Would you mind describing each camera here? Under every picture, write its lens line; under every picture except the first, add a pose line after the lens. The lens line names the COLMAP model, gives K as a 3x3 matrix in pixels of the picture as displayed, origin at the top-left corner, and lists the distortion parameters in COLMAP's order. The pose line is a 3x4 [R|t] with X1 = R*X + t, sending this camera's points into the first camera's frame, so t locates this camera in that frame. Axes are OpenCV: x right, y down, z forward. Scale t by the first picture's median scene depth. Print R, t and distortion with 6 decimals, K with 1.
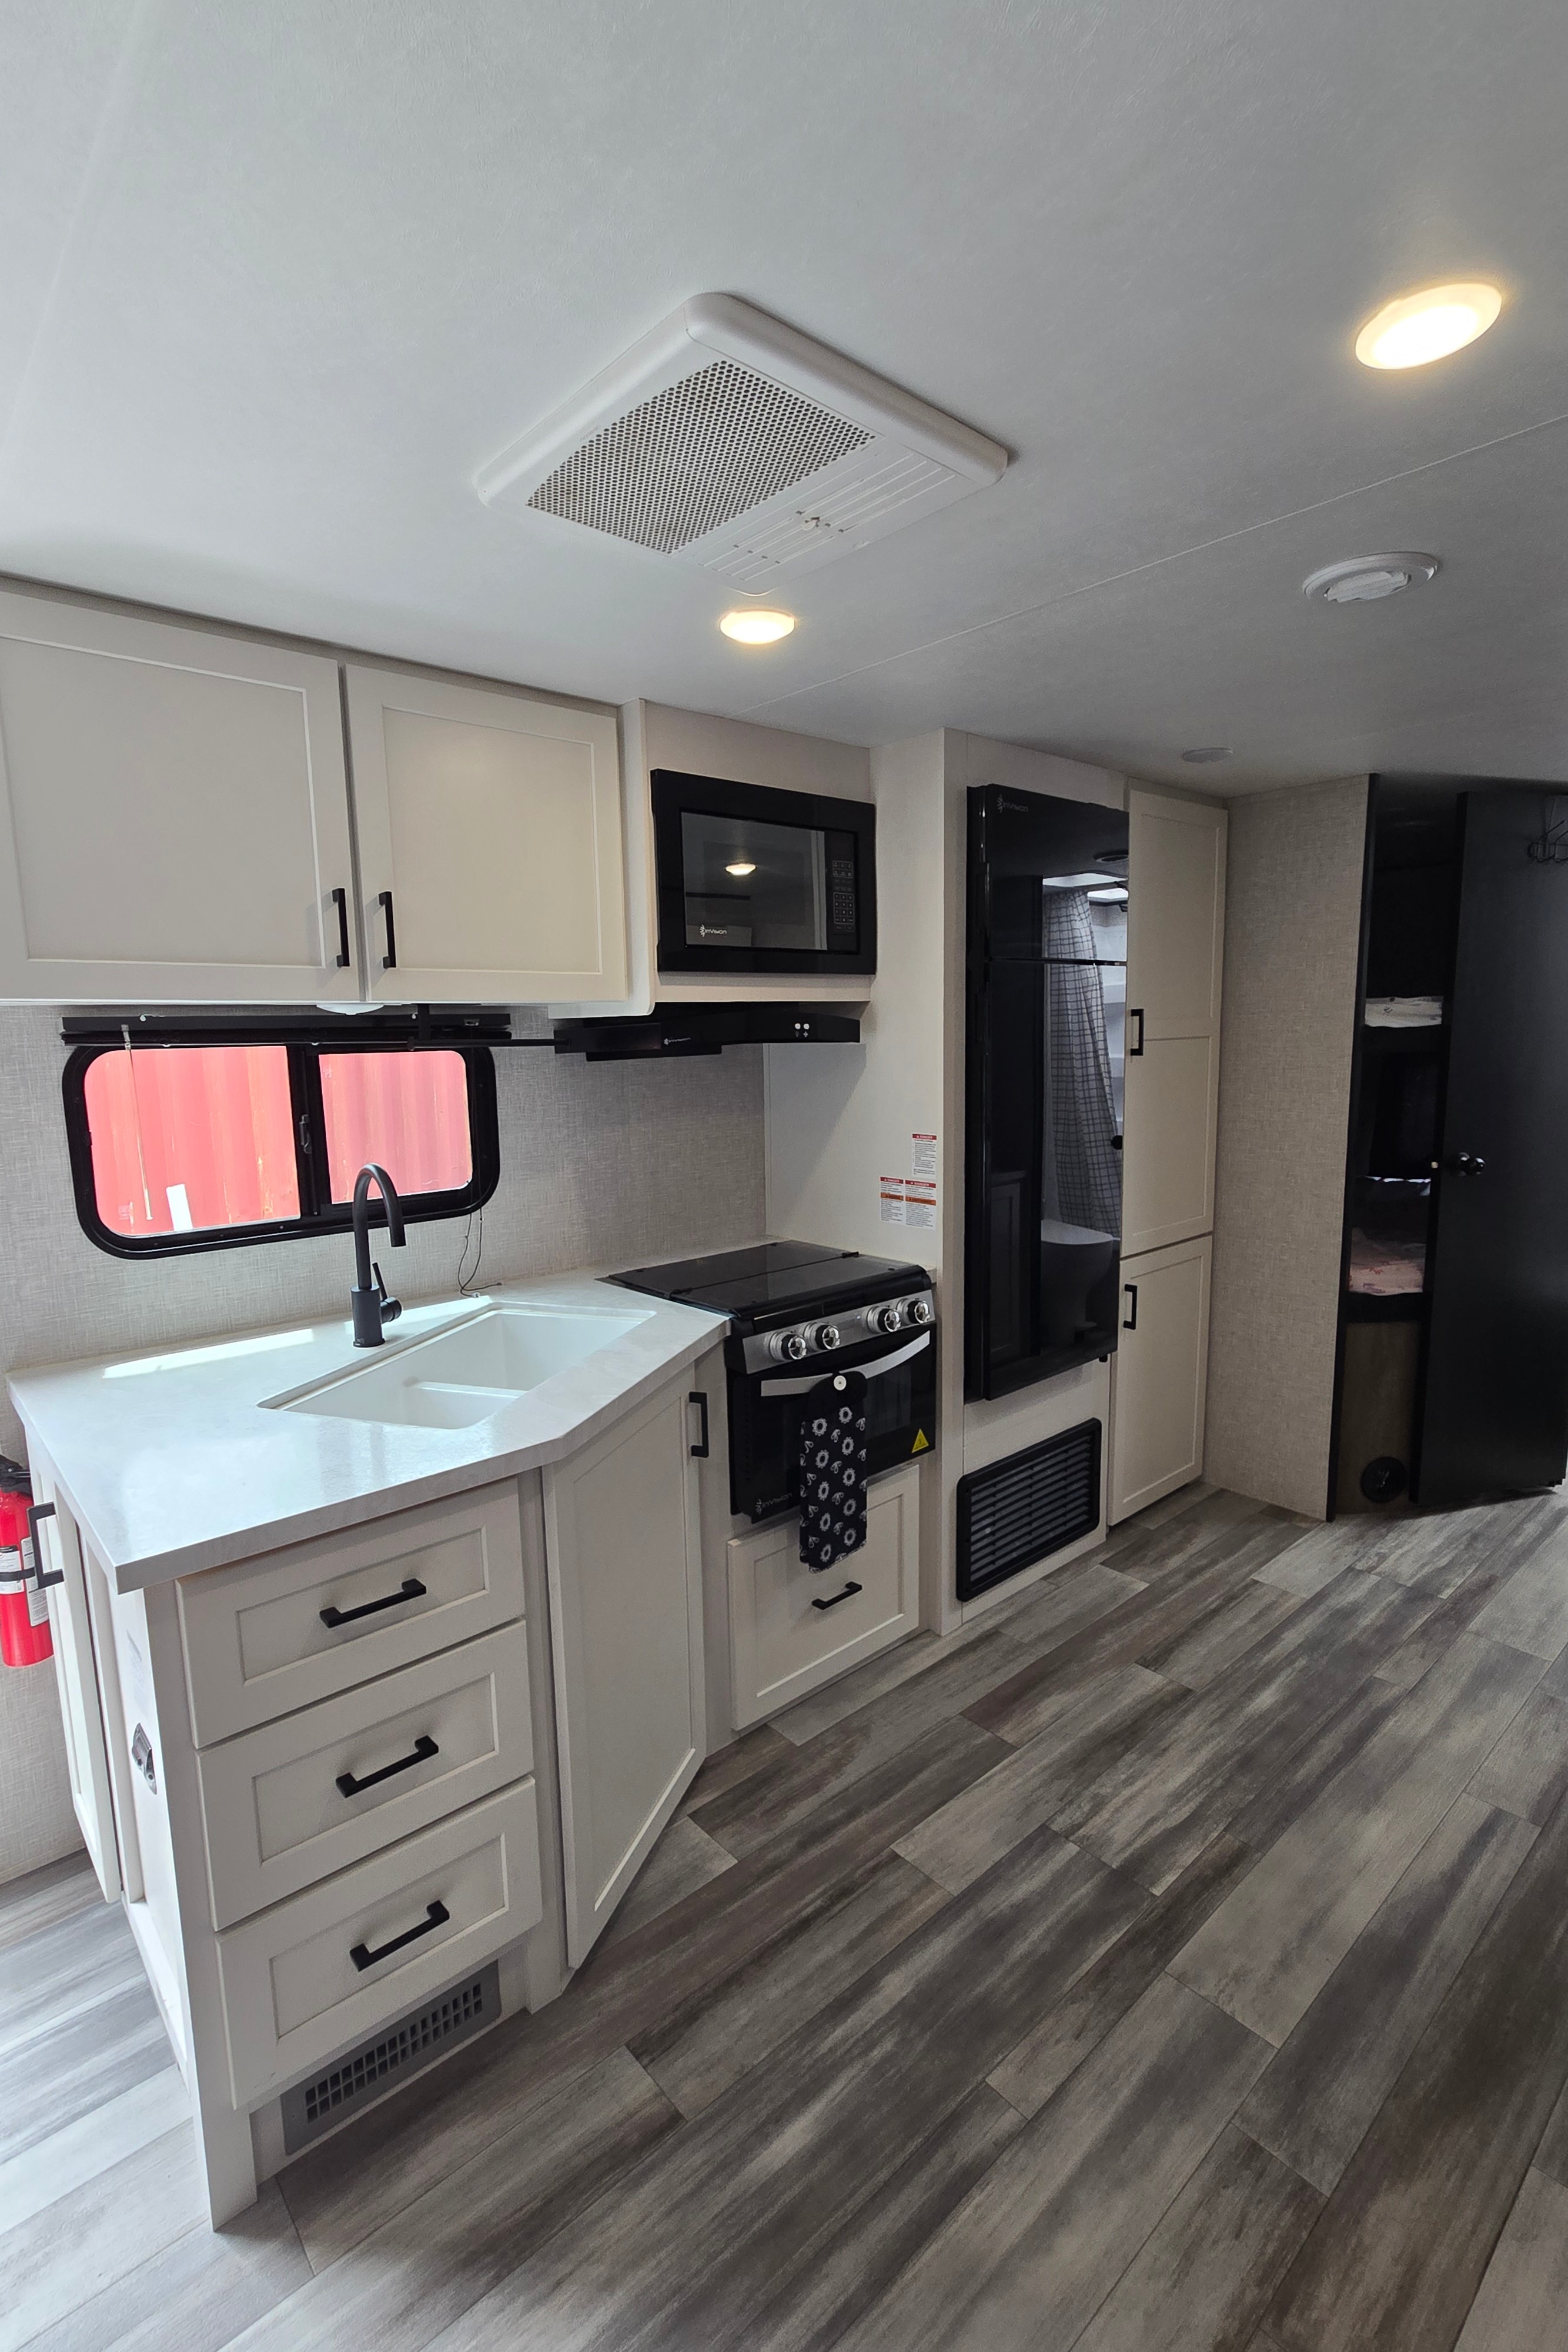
lens RADIAL K [[1078.0, 0, 780.9], [0, 1078.0, 1187.0], [0, 0, 1]] dist [-0.000720, 0.004194]
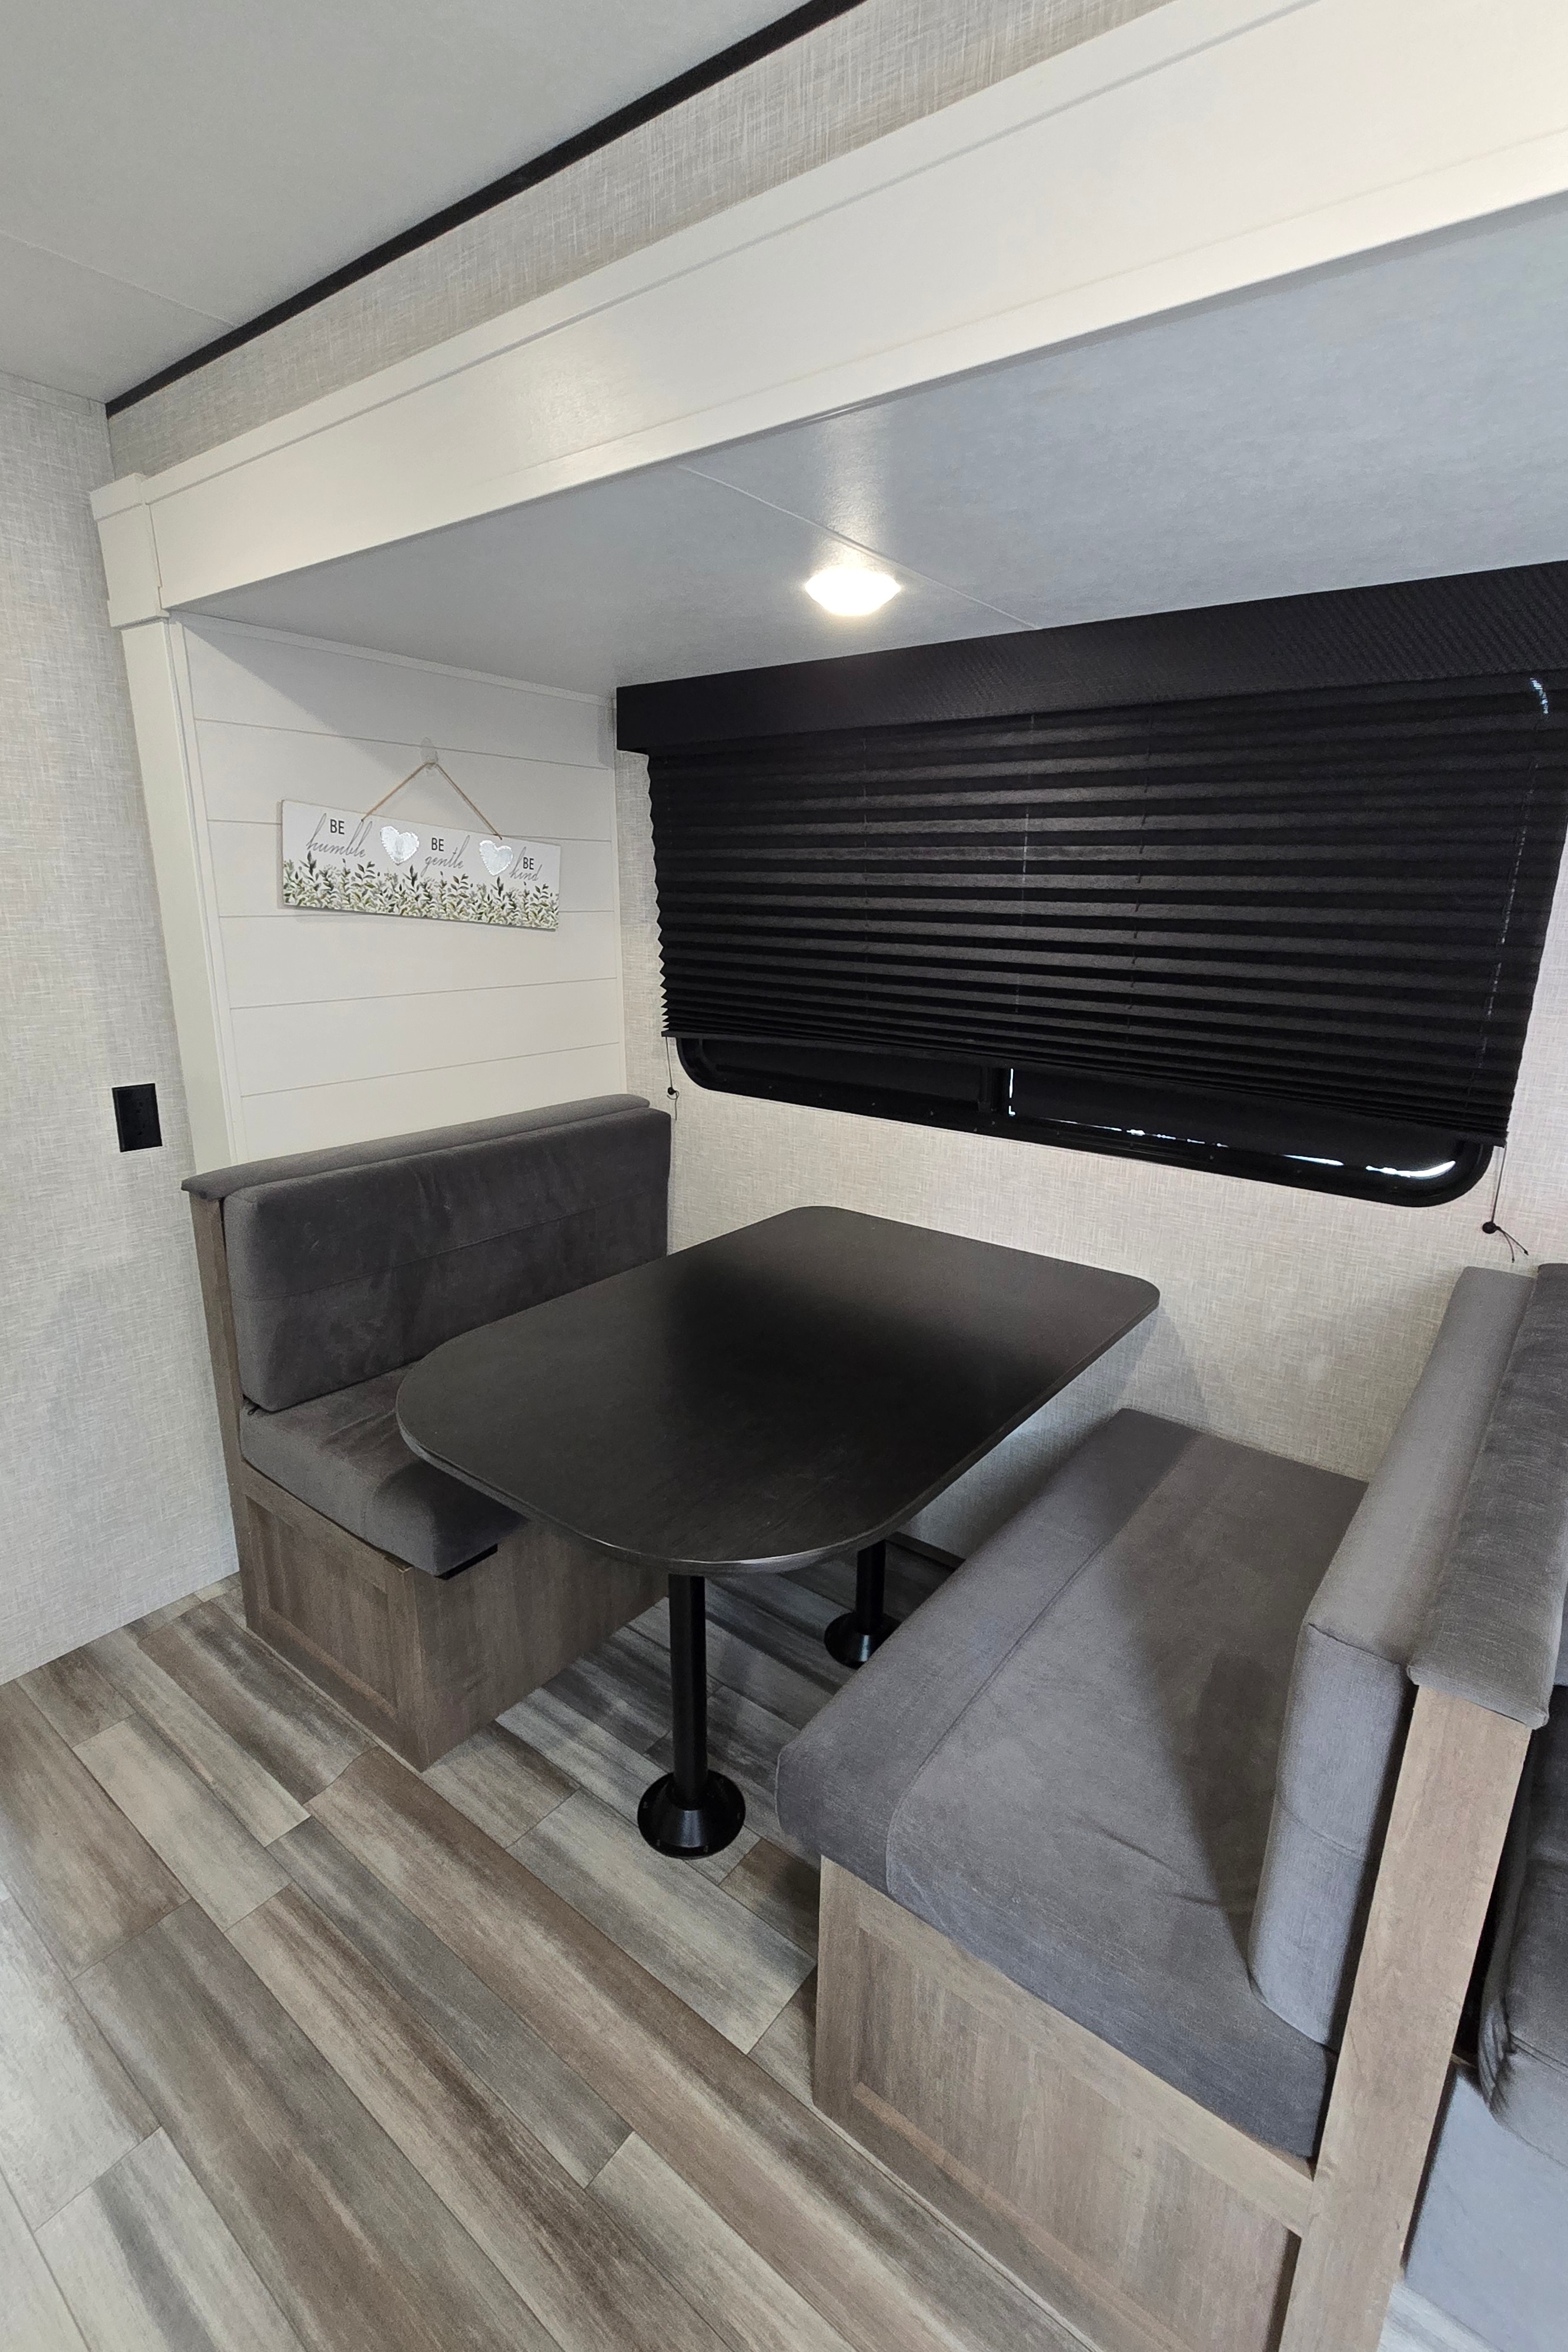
lens RADIAL K [[1078.0, 0, 776.6], [0, 1078.0, 1177.2], [0, 0, 1]] dist [-0.000720, 0.004194]
pose [[-0.192995, -0.248857, 0.949117, 0.172328], [0.132561, 0.951821, 0.276521, -0.067709], [-0.972204, 0.179183, -0.150708, 0.655706]]
